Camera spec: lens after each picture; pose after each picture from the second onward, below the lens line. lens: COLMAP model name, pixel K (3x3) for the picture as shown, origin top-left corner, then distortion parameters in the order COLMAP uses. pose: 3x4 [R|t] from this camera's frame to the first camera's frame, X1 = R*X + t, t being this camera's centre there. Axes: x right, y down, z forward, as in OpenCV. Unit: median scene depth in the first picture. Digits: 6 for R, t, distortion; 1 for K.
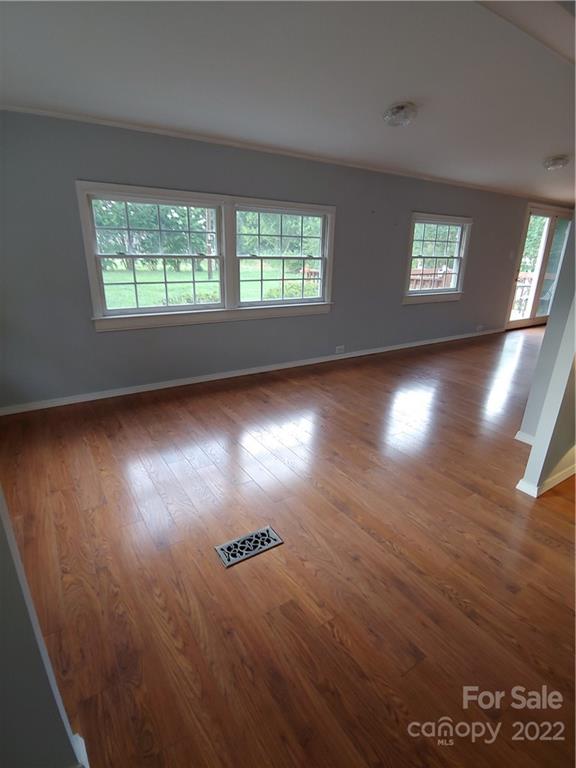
lens RADIAL K [[383.9, 0, 288.0], [0, 383.9, 384.0], [0, 0, 1]] dist [-0.001378, 0.000453]
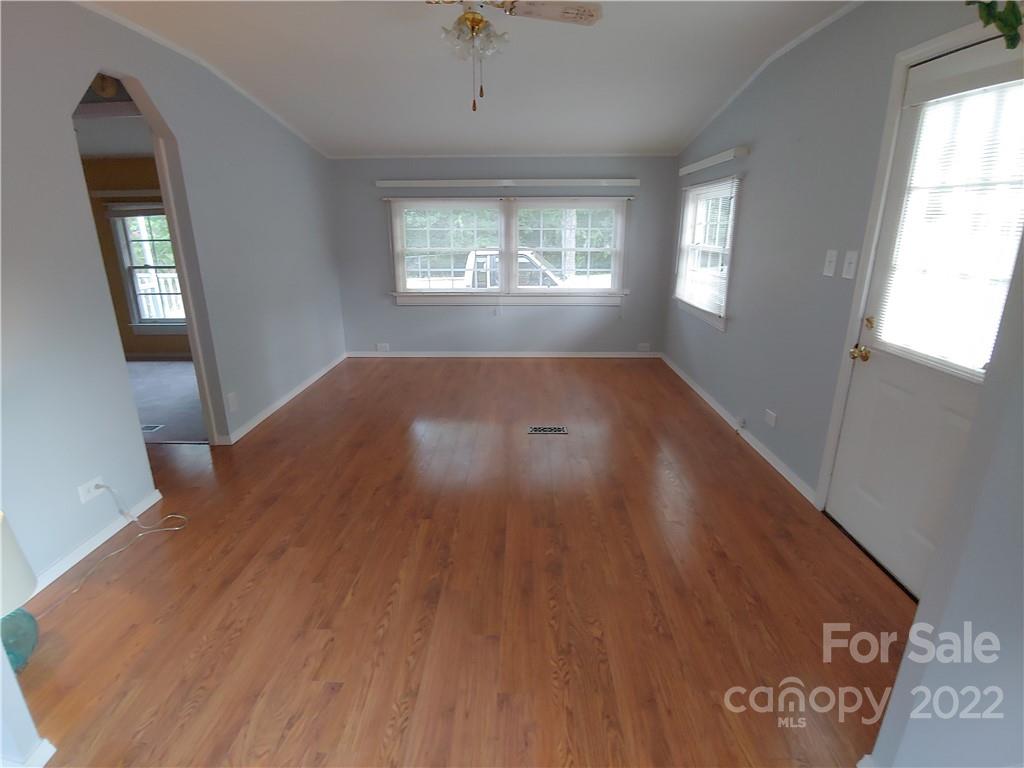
lens RADIAL K [[511.8, 0, 512.0], [0, 511.8, 384.0], [0, 0, 1]] dist [-0.001378, 0.000453]
pose [[-0.825511, -0.179563, 0.535059, -0.205335], [0.174189, 0.820695, 0.544166, -0.588420], [-0.536833, 0.542417, -0.646215, 1.349665]]
